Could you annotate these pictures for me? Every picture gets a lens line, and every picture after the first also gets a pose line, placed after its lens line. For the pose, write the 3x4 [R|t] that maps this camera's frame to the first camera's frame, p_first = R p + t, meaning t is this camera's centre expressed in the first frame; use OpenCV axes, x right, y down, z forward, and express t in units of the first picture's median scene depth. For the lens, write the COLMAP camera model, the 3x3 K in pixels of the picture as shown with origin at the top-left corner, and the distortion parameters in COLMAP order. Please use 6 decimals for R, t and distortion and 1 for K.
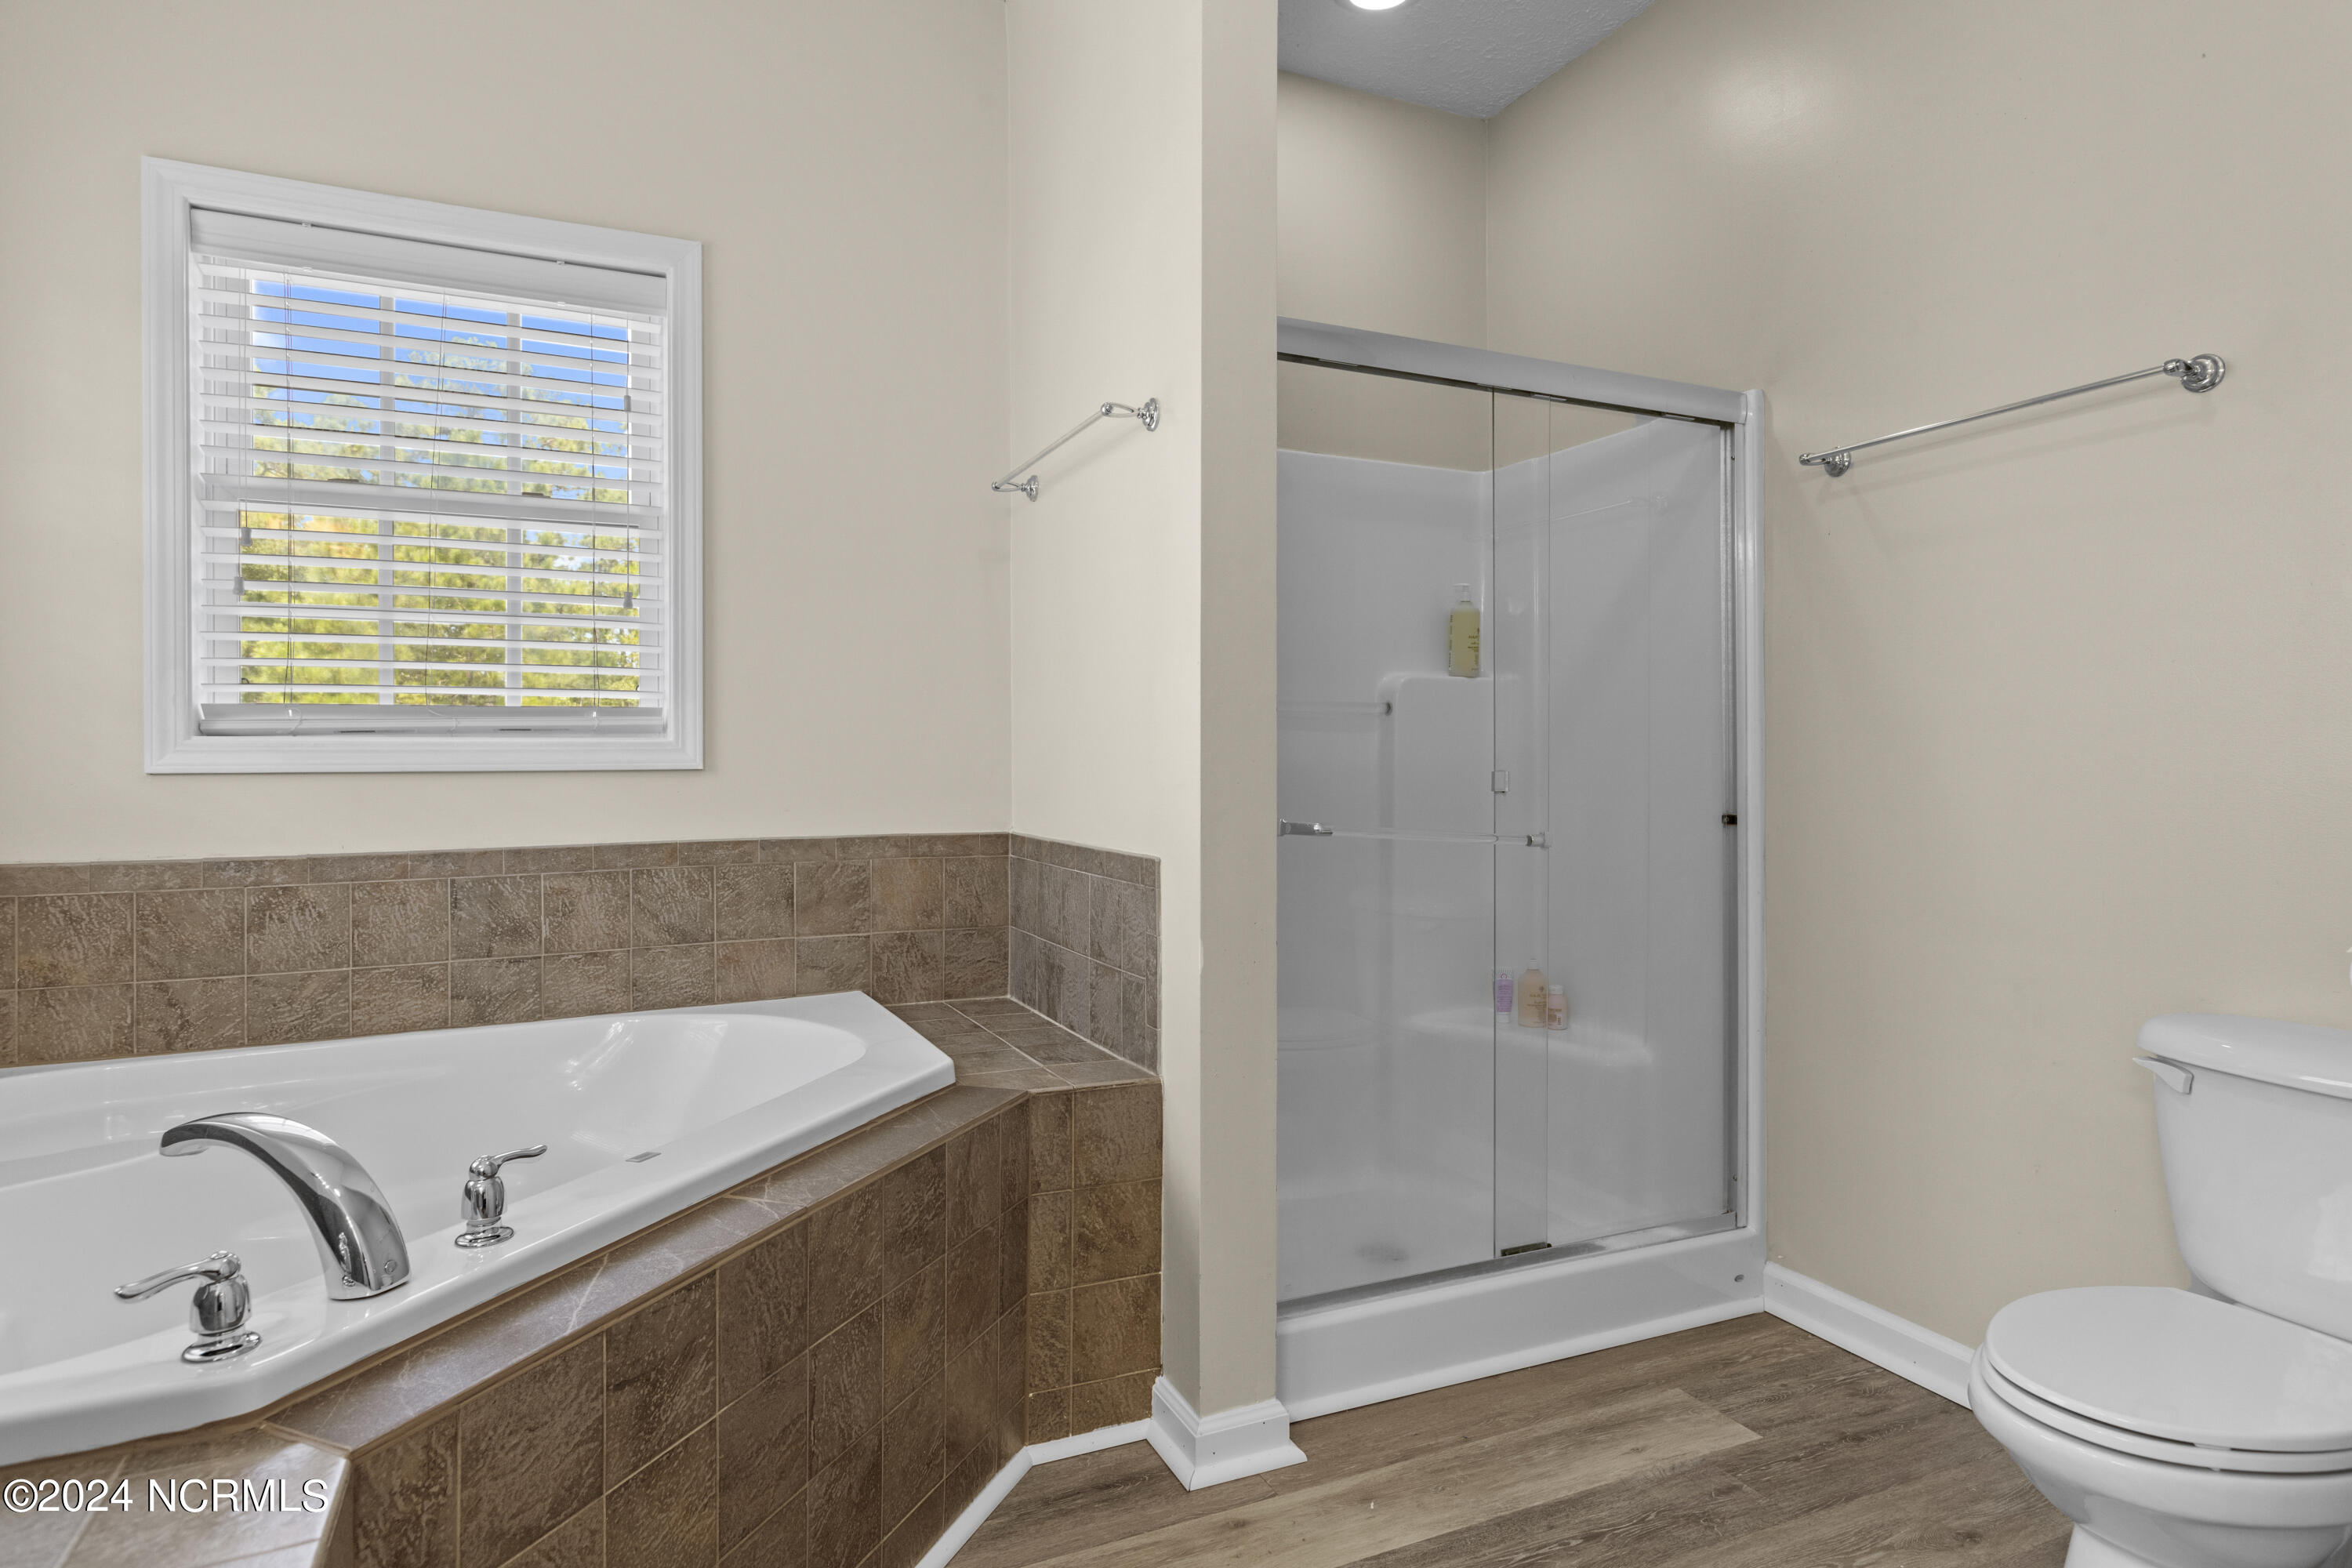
lens RADIAL K [[1292.9, 0, 1175.6], [0, 1292.9, 762.8], [0, 0, 1]] dist [0.000616, 0.006347]
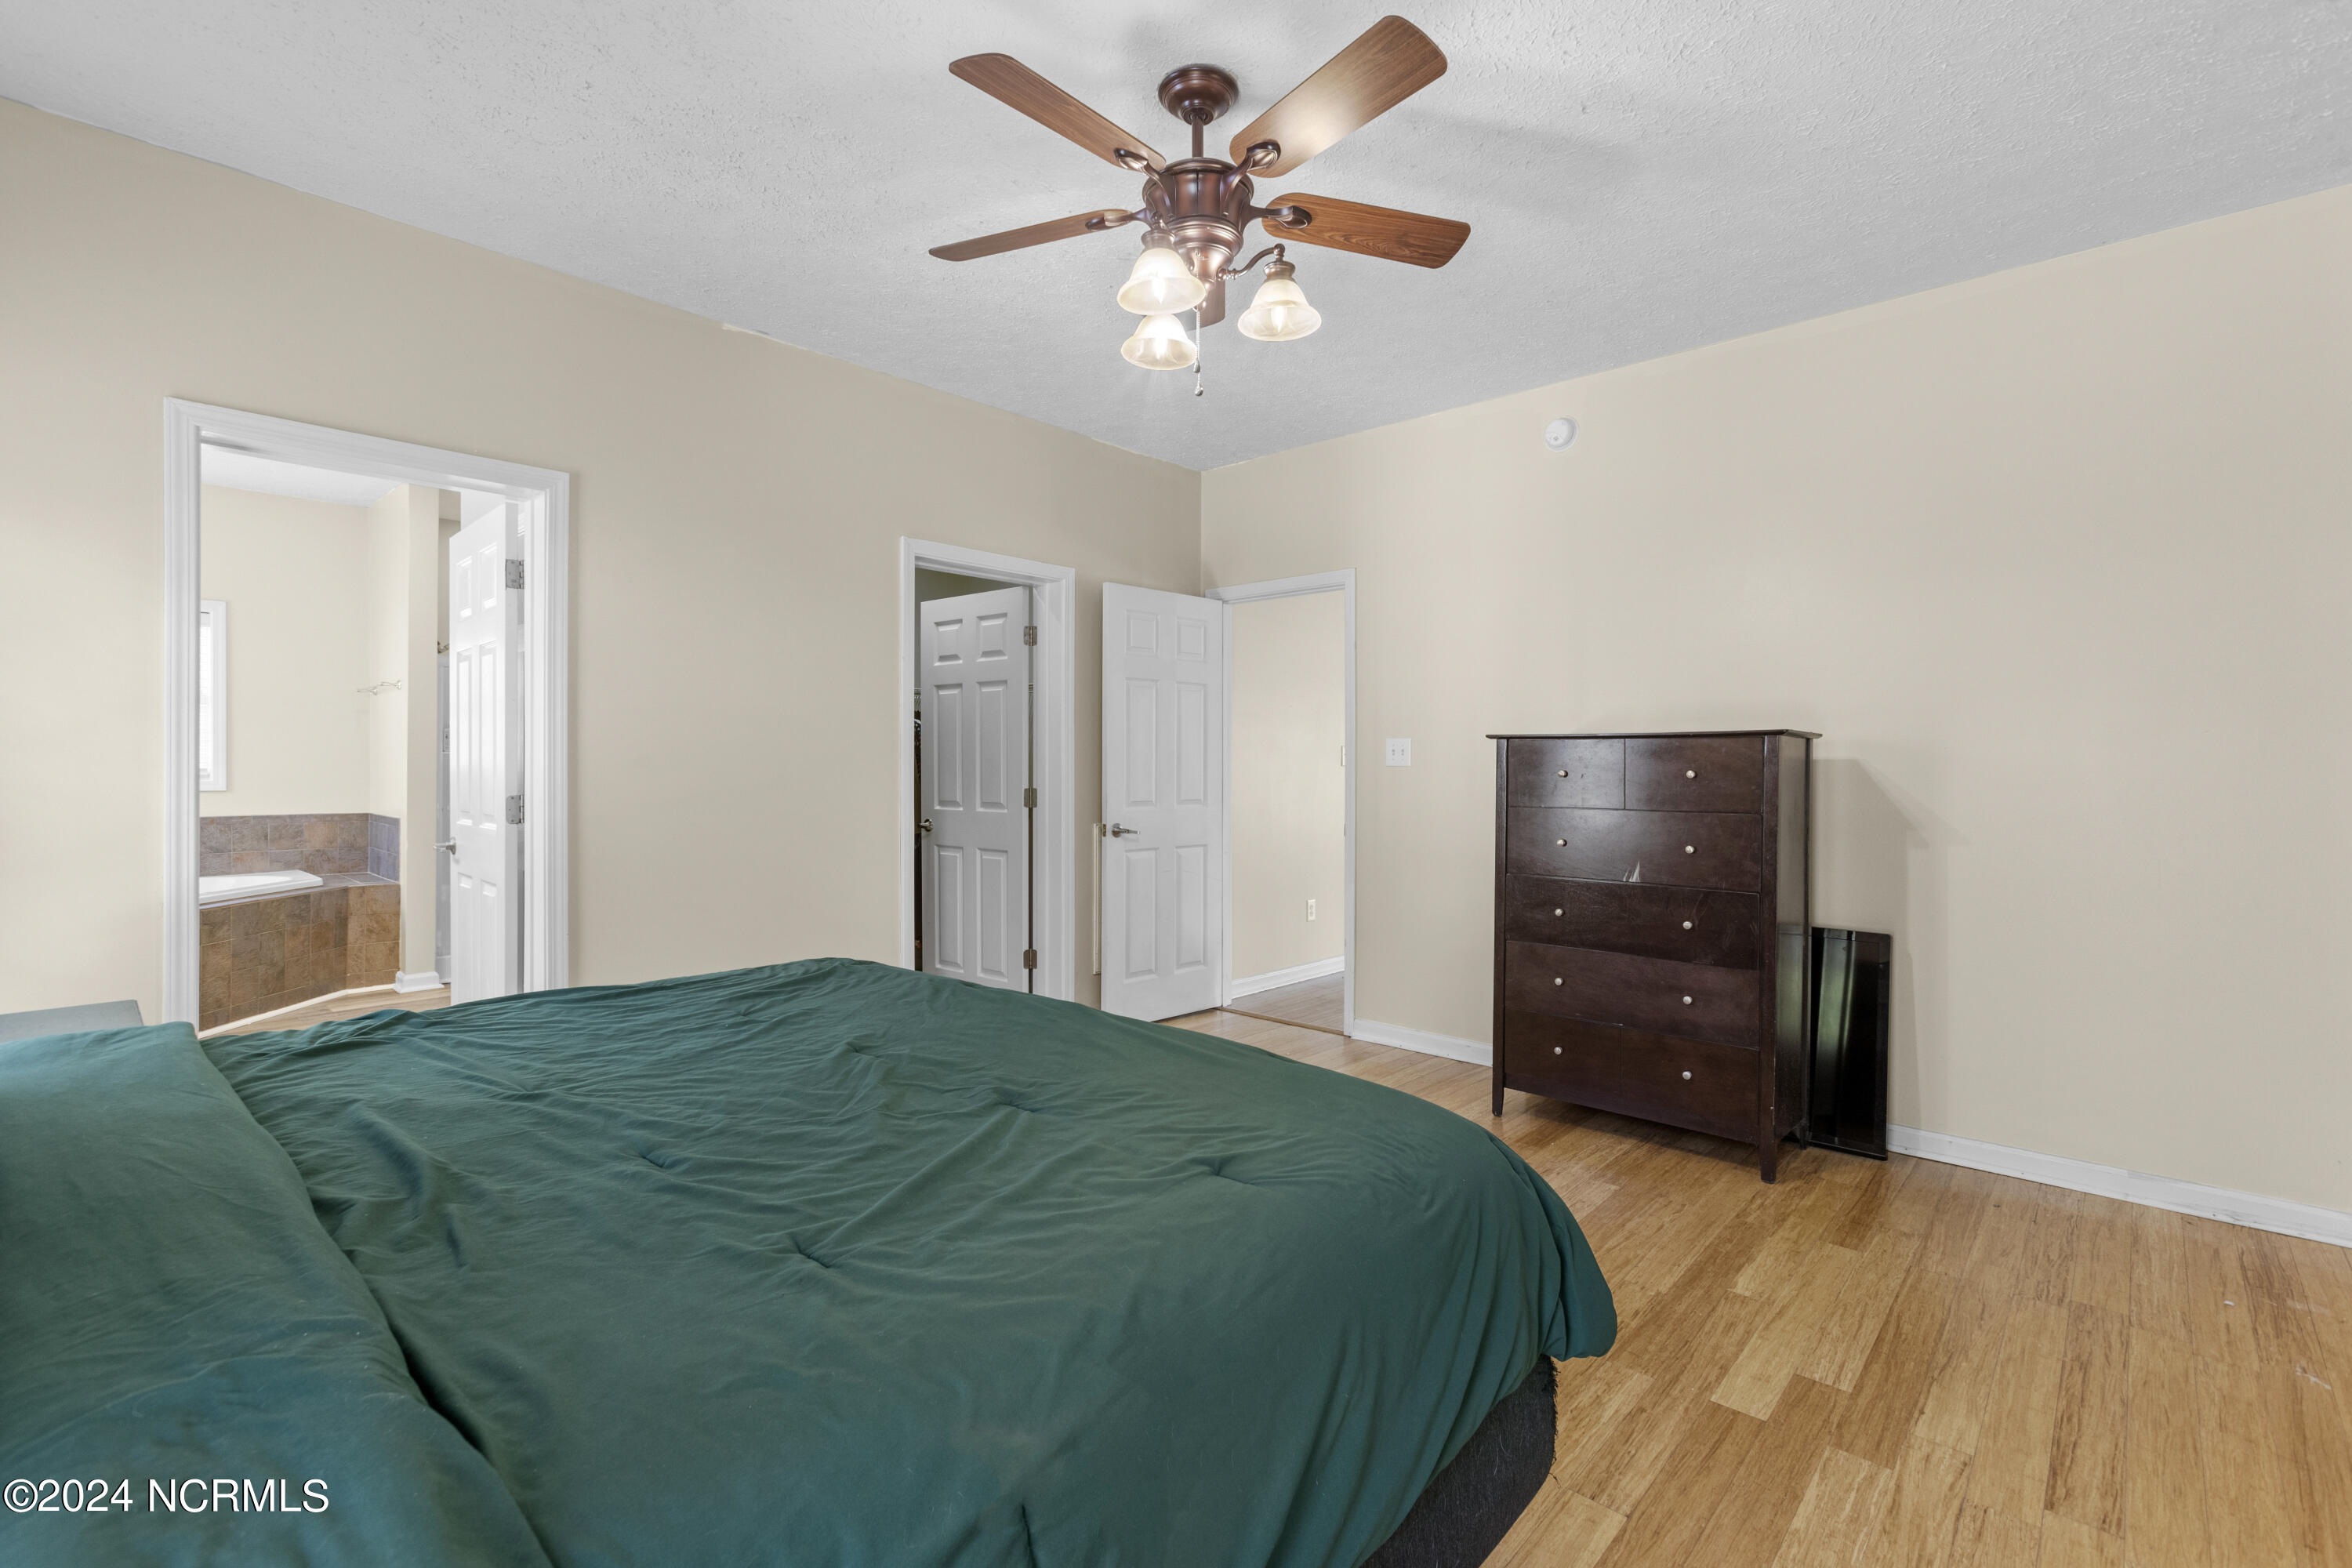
lens RADIAL K [[1047.7, 0, 1181.0], [0, 1047.7, 777.9], [0, 0, 1]] dist [0.001937, 0.000296]
pose [[0.925174, 0.002249, 0.379537, 0.744085], [-0.005444, 0.999958, 0.007344, -0.054746], [-0.379505, -0.008861, 0.925147, -2.050681]]
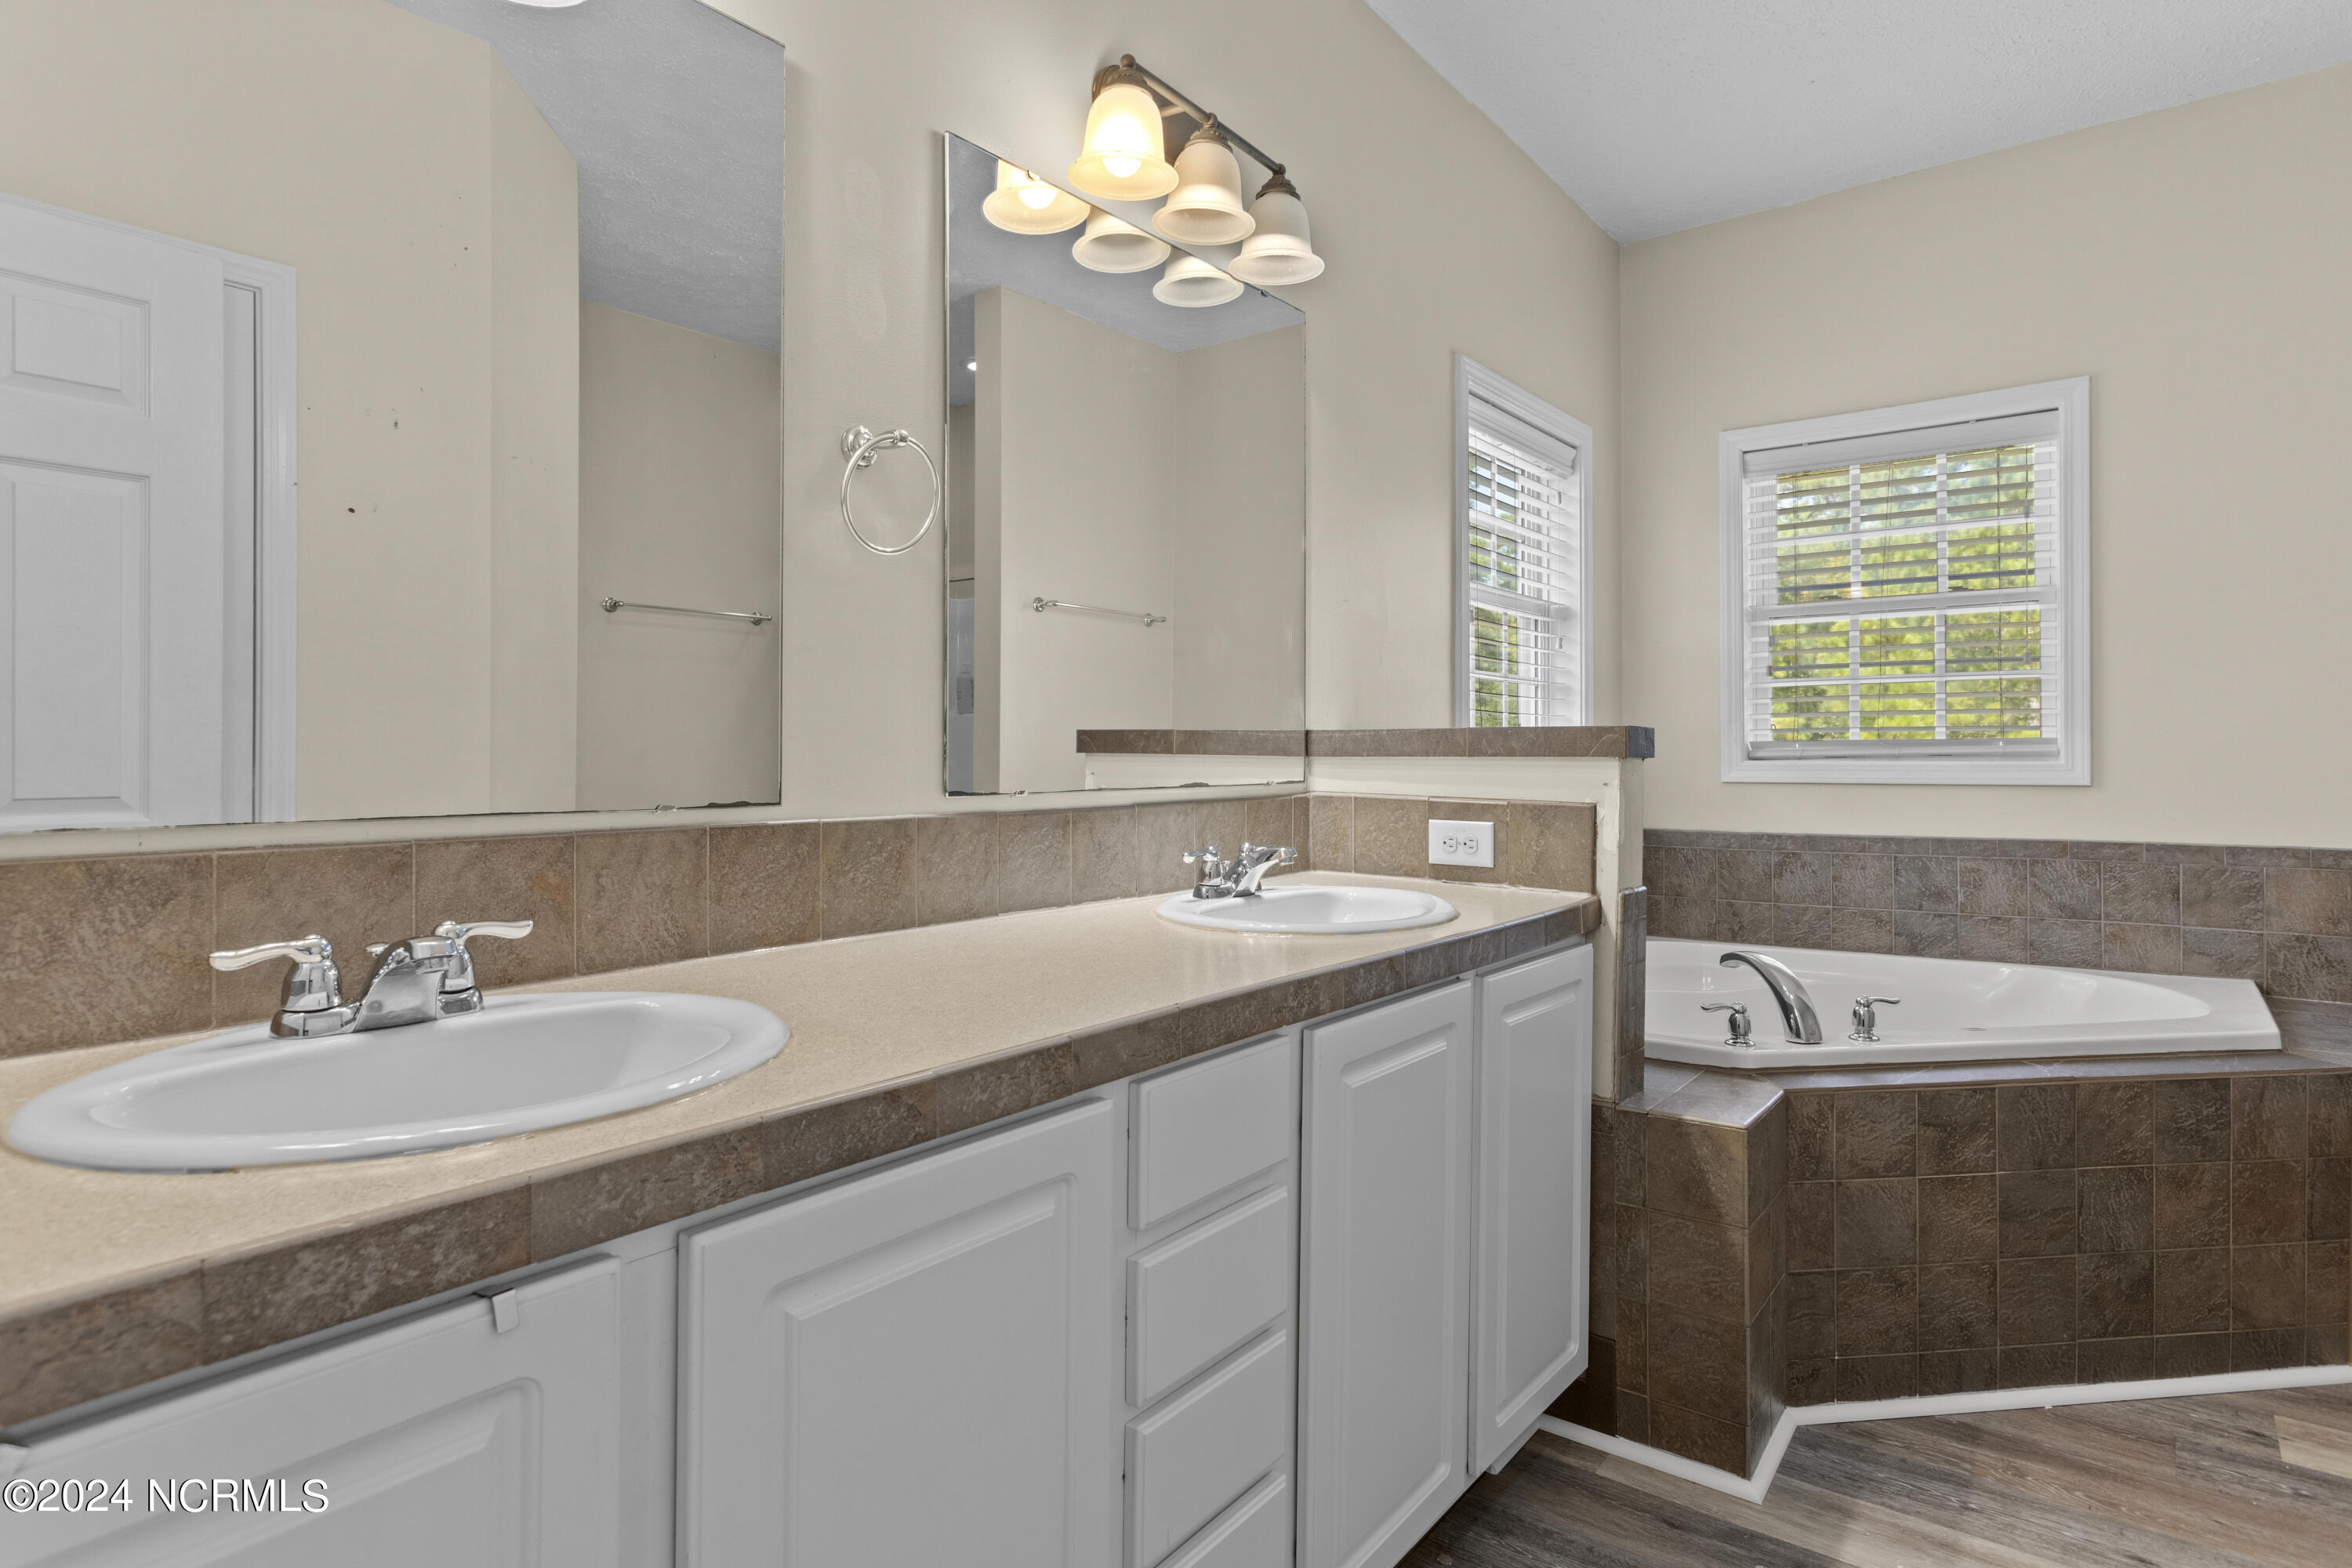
lens RADIAL K [[1235.4, 0, 1161.3], [0, 1235.4, 739.2], [0, 0, 1]] dist [0.002567, -0.000200]
pose [[0.443441, -0.010688, -0.896240, 0.361712], [-0.000077, 0.999928, -0.011963, -0.029094], [0.896303, 0.005374, 0.443409, -0.414282]]
